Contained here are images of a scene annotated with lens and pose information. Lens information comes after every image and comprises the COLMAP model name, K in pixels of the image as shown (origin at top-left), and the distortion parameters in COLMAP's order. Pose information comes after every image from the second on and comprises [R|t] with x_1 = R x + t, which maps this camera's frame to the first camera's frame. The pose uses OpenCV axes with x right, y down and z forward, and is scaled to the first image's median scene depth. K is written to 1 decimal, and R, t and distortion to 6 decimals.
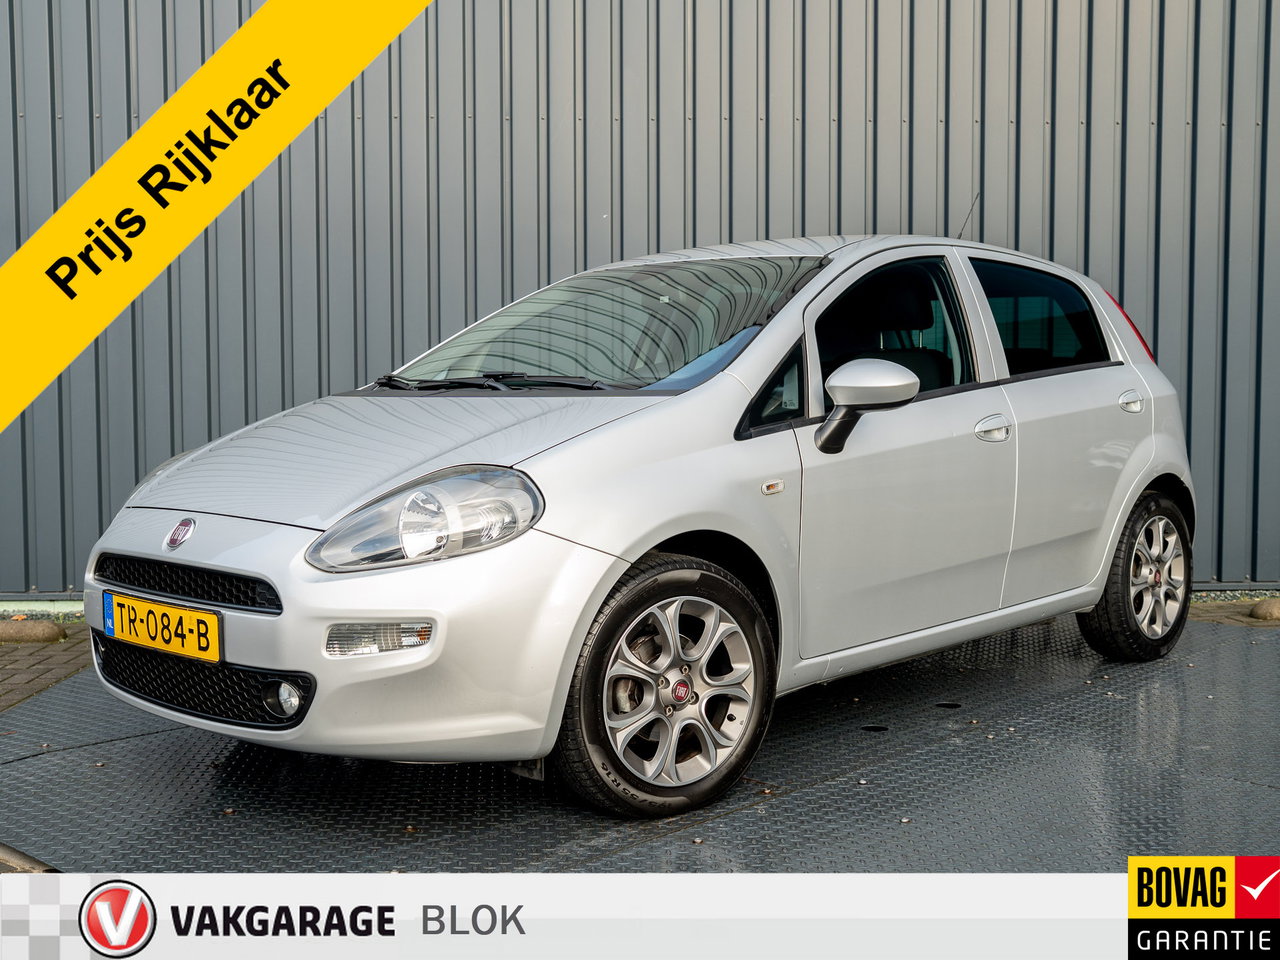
lens RADIAL K [[1401.7, 0, 631.9], [0, 1401.7, 482.3], [0, 0, 1]] dist [-0.000812, 0.005504]
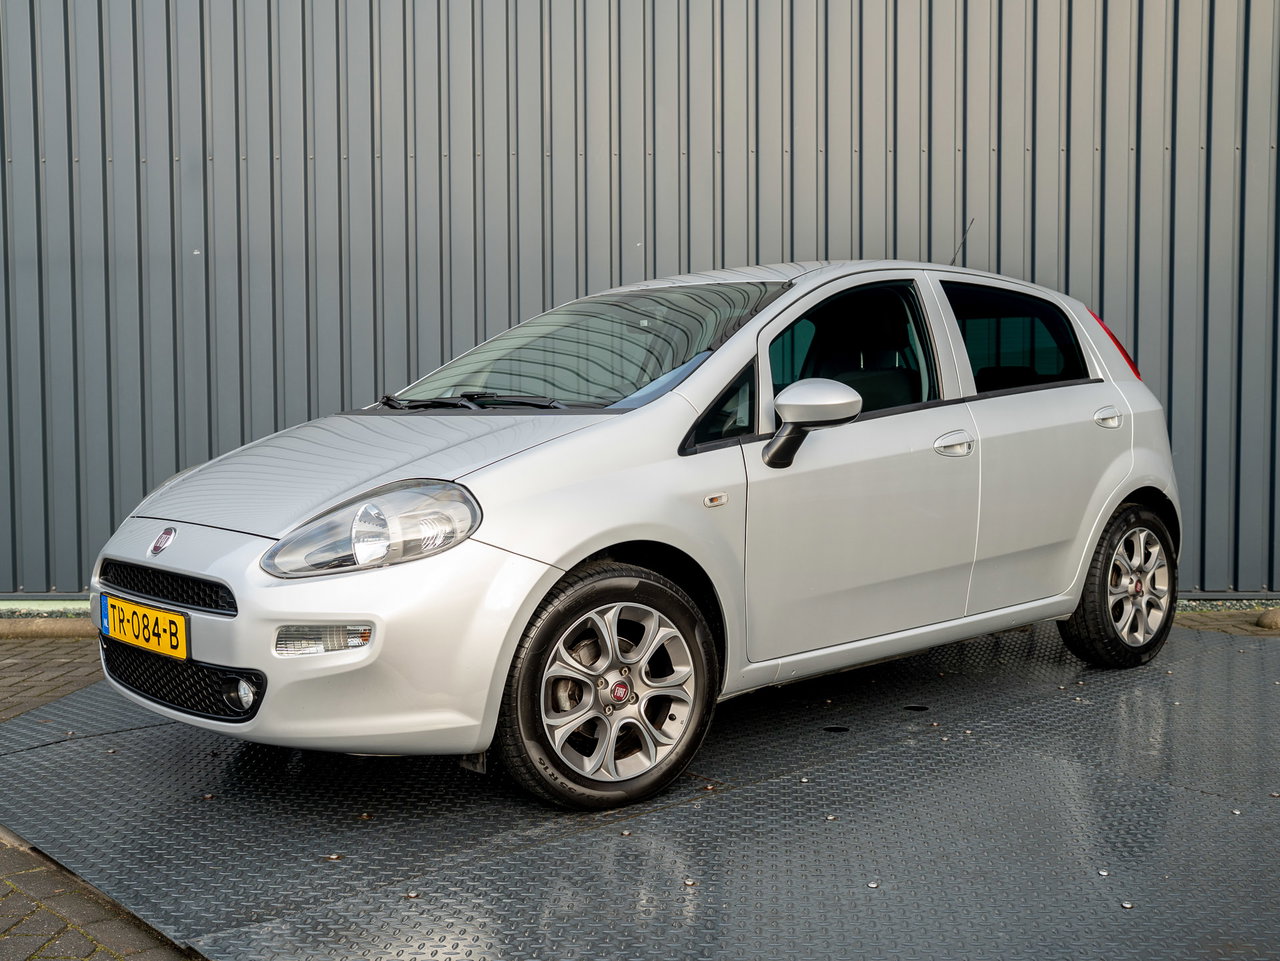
lens RADIAL K [[1315.2, 0, 640.0], [0, 1315.2, 480.5], [0, 0, 1]] dist [-0.006240, 0.034546]
pose [[0.997072, 0.001142, -0.076454, 0.120468], [-0.001811, 0.999961, -0.008683, -0.002576], [0.076441, 0.008796, 0.997035, 0.004298]]
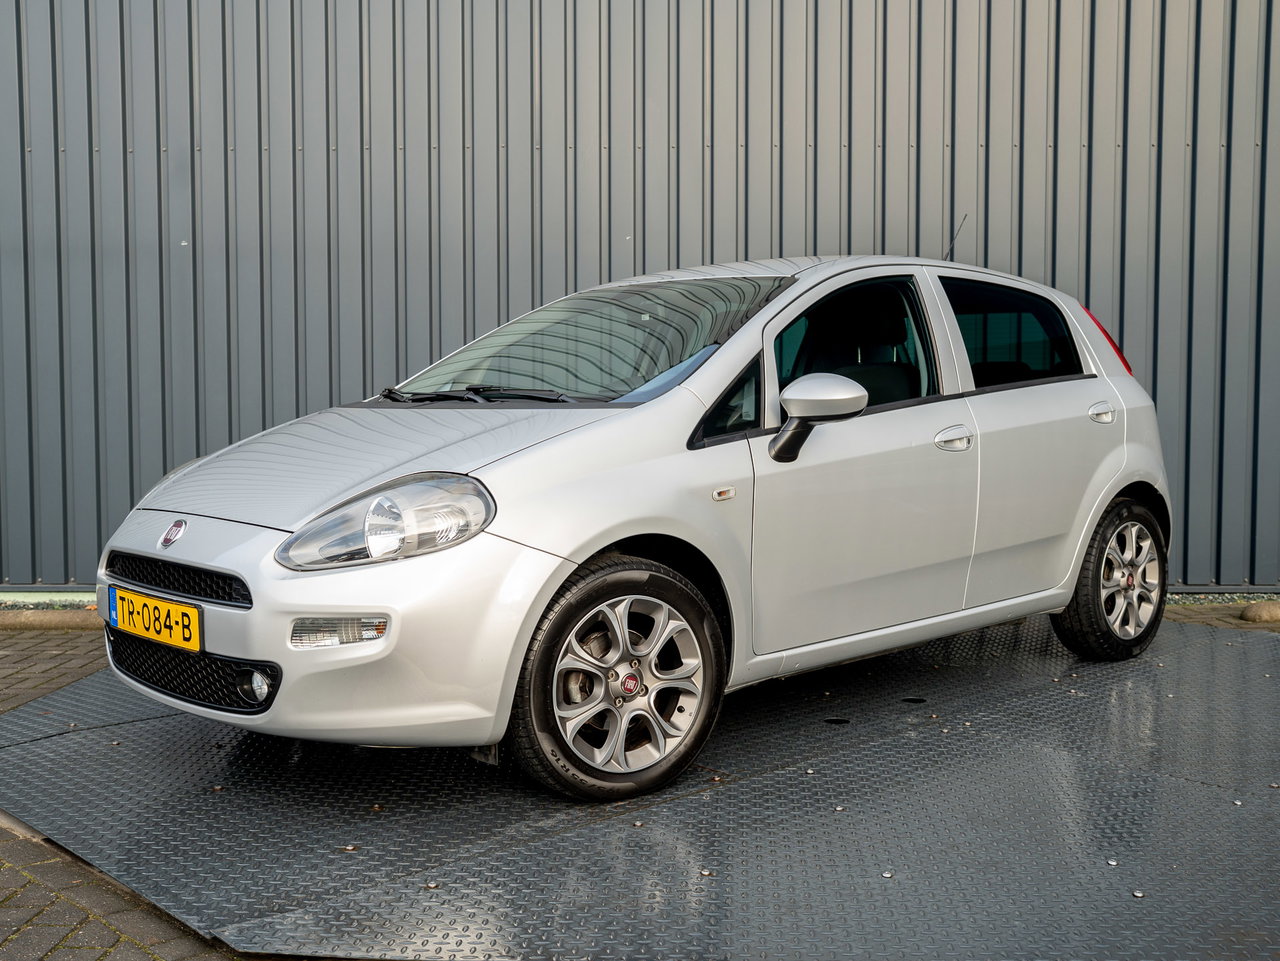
lens RADIAL K [[1315.1, 0, 629.5], [0, 1315.1, 482.1], [0, 0, 1]] dist [-0.004246, 0.023649]
pose [[0.998109, 0.004465, -0.061301, 0.091050], [-0.004582, 0.999988, -0.001782, -0.003307], [0.061292, 0.002060, 0.998118, -0.003299]]
